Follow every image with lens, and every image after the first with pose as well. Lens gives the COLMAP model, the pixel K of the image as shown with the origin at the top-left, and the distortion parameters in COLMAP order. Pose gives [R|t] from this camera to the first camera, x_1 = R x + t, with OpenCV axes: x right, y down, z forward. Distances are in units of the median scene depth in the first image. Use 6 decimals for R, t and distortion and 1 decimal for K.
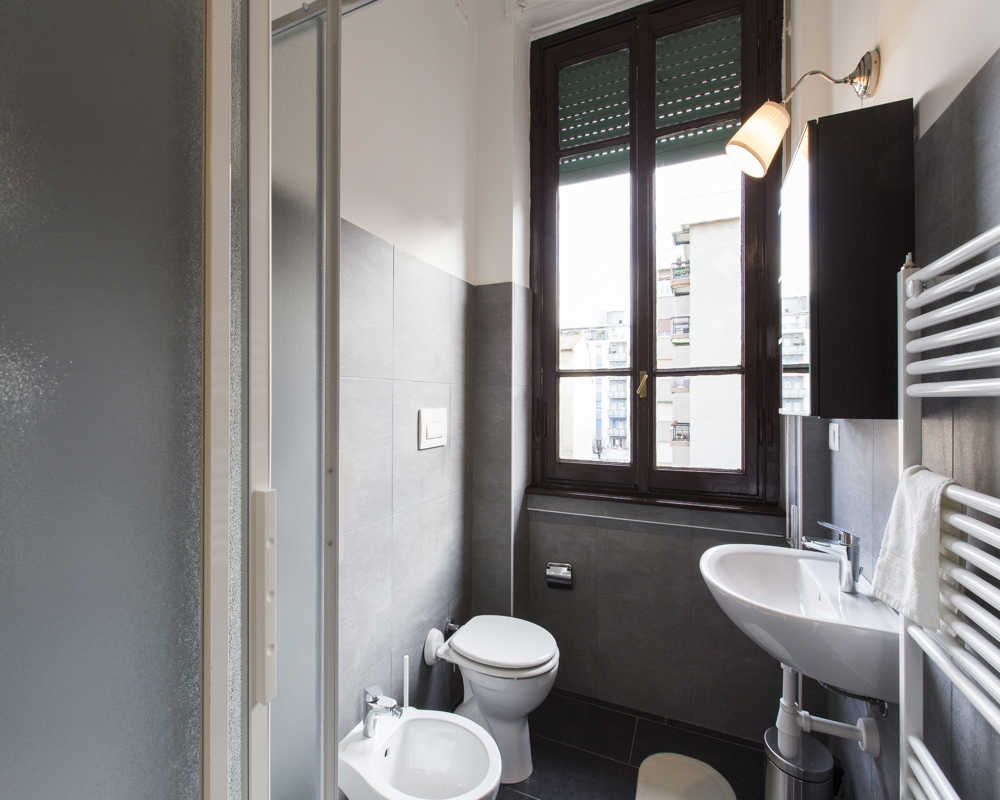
lens RADIAL K [[447.7, 0, 491.9], [0, 447.7, 400.9], [0, 0, 1]] dist [0.001092, -0.001063]
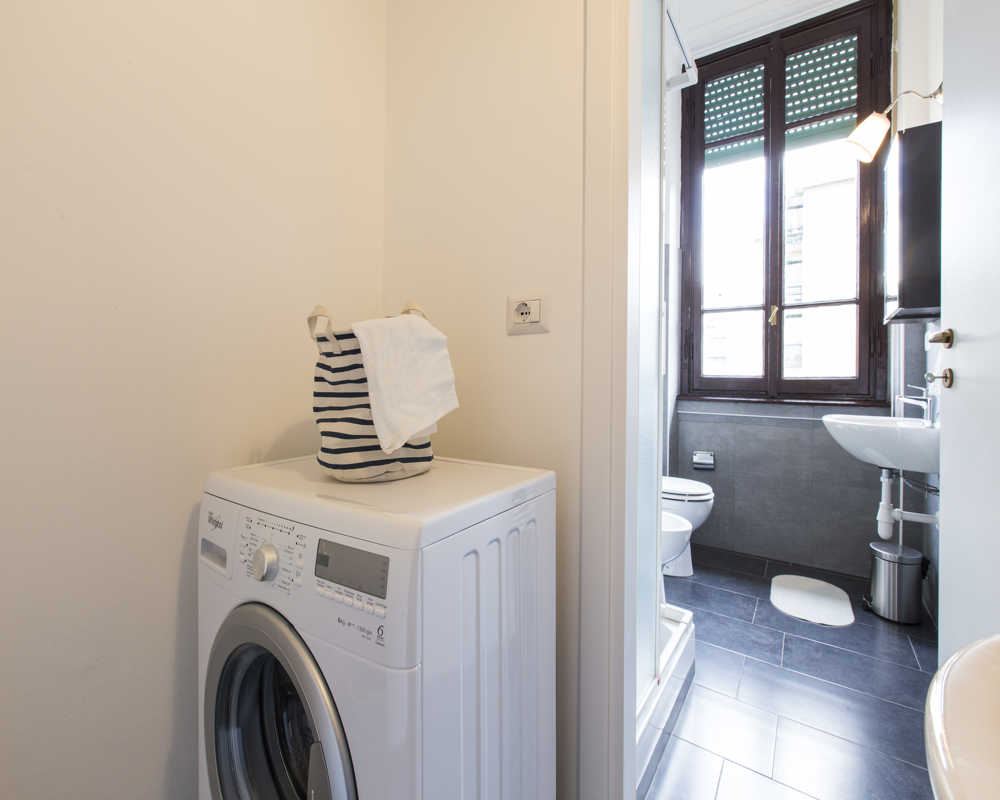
lens RADIAL K [[447.7, 0, 500.9], [0, 447.7, 376.5], [0, 0, 1]] dist [0.001092, -0.001063]
pose [[0.984809, 0.009211, -0.173397, -0.255421], [-0.009878, 0.999947, -0.002984, 0.174663], [0.173360, 0.004652, 0.984847, -0.505291]]
